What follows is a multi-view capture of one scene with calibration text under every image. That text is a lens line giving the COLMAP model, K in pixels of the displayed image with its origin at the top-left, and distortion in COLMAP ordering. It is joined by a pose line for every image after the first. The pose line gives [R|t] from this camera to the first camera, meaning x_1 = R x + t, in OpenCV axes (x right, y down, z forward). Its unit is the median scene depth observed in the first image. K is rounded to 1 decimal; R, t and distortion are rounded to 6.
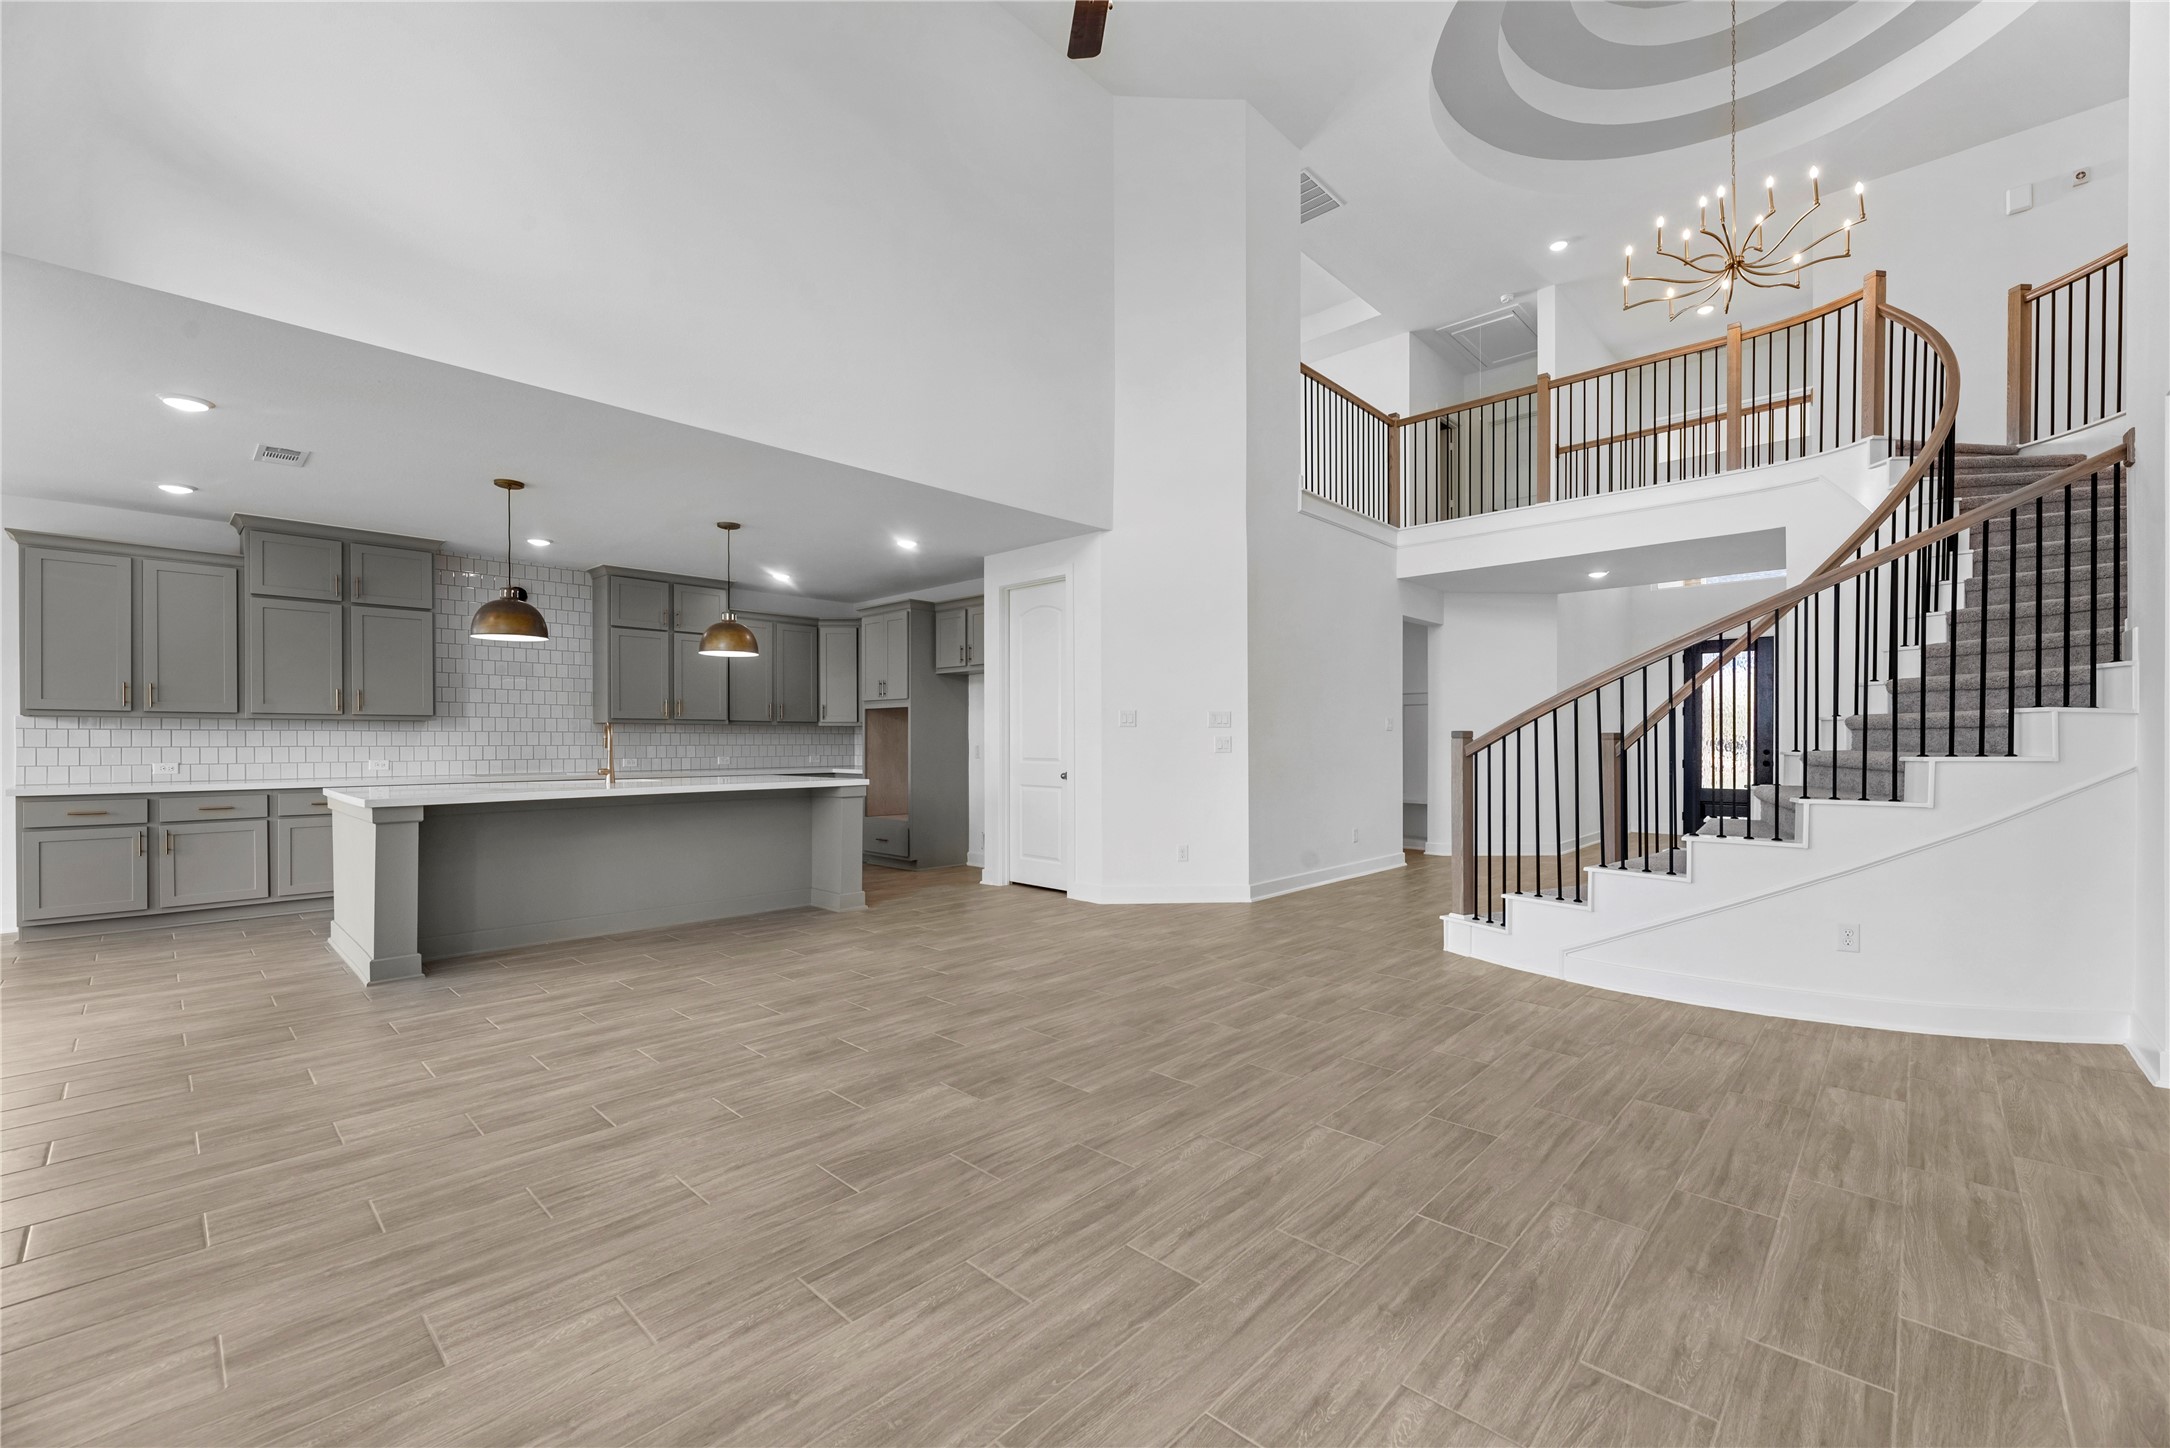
lens RADIAL K [[868.3, 0, 1069.3], [0, 868.3, 747.8], [0, 0, 1]] dist [0.000924, -0.000182]
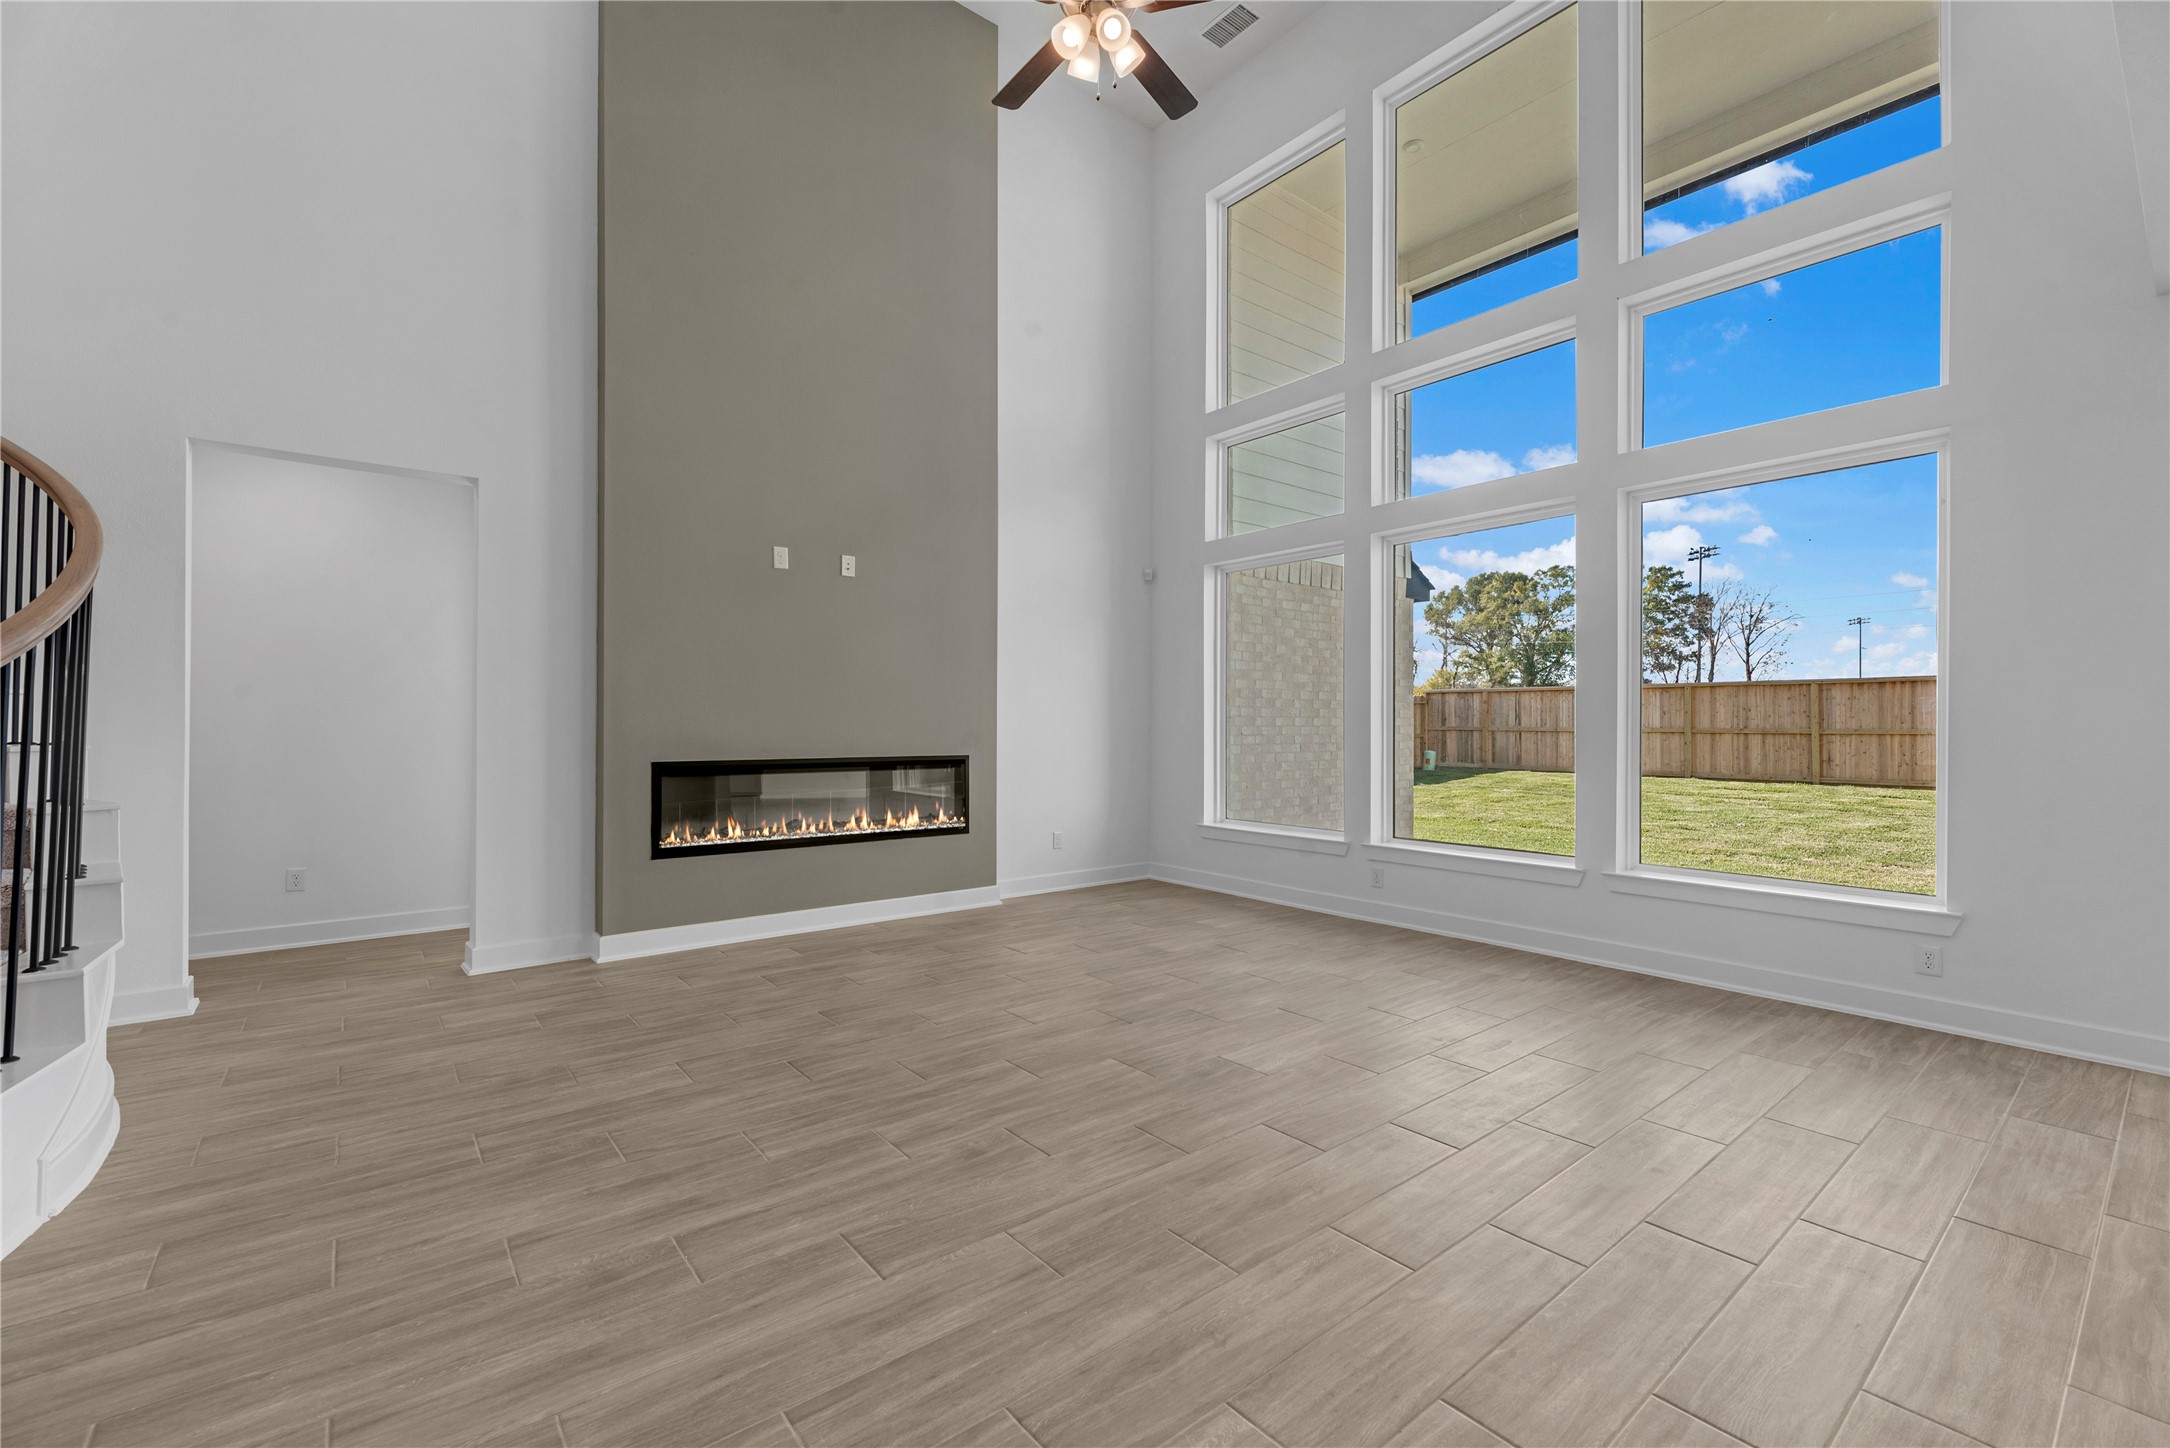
lens RADIAL K [[859.0, 0, 1064.5], [0, 859.0, 714.2], [0, 0, 1]] dist [0.002571, 0.000021]
pose [[-0.990037, -0.003811, 0.140754, -0.034482], [-0.003944, 0.999992, -0.000667, -0.006981], [-0.140750, -0.001216, -0.990044, 1.095136]]
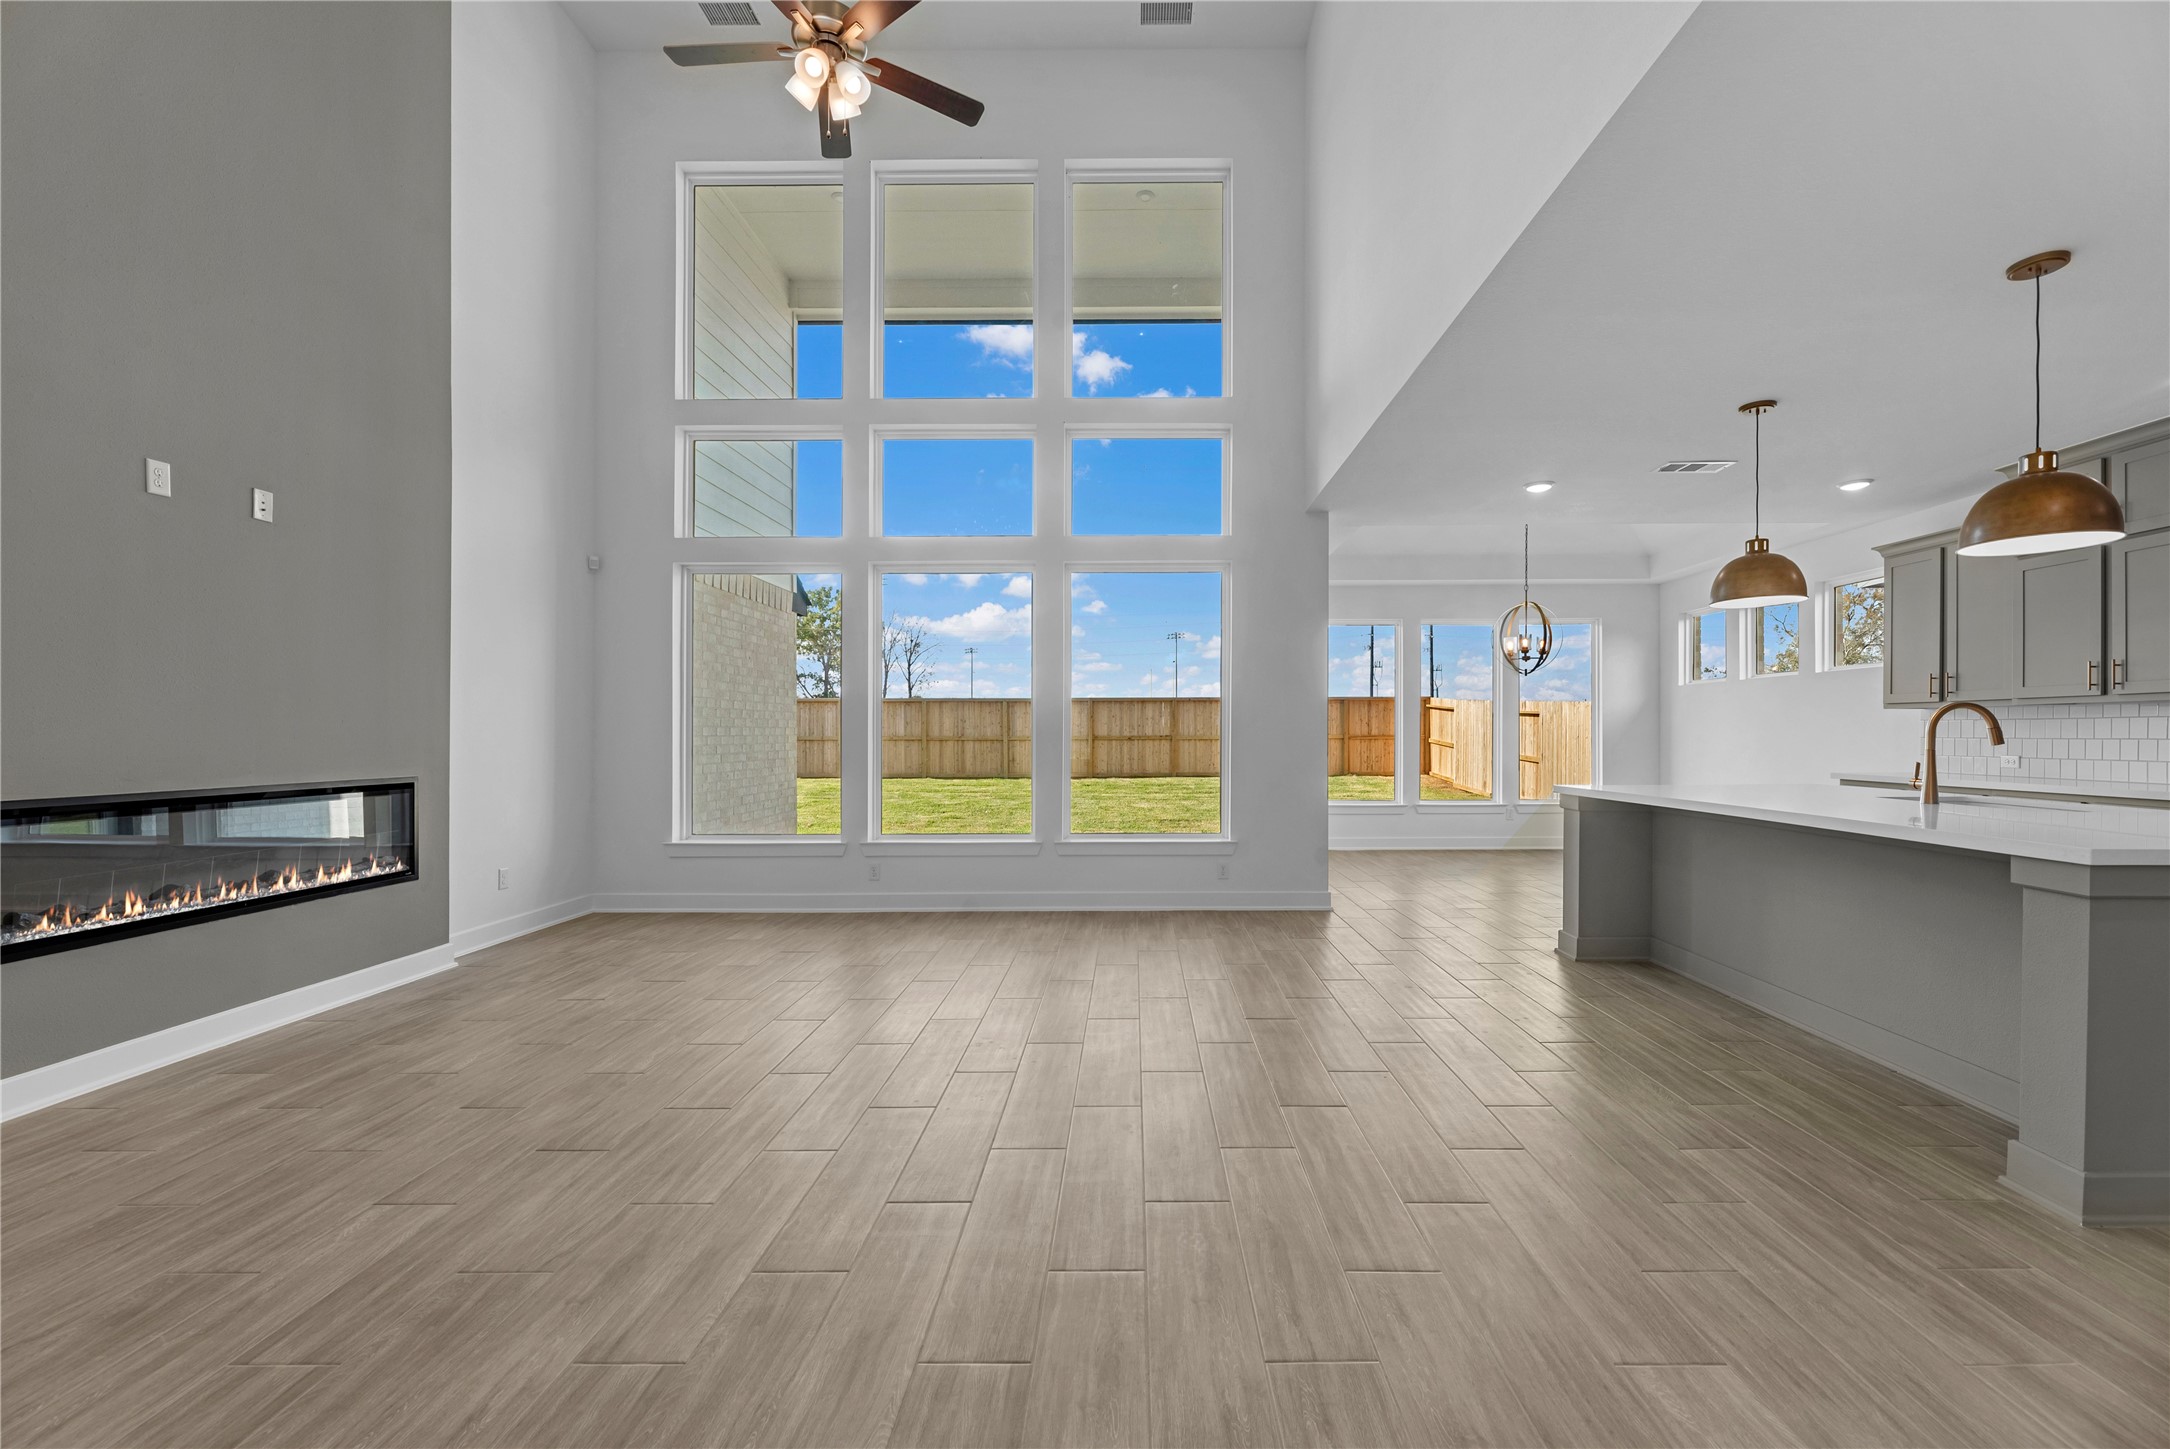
lens RADIAL K [[916.3, 0, 1094.9], [0, 916.3, 730.8], [0, 0, 1]] dist [-0.001320, -0.000071]
pose [[-0.738665, -0.002791, -0.674067, 0.325044], [-0.006369, 0.999976, 0.002839, -0.006496], [0.674042, 0.006390, -0.738665, 1.122693]]
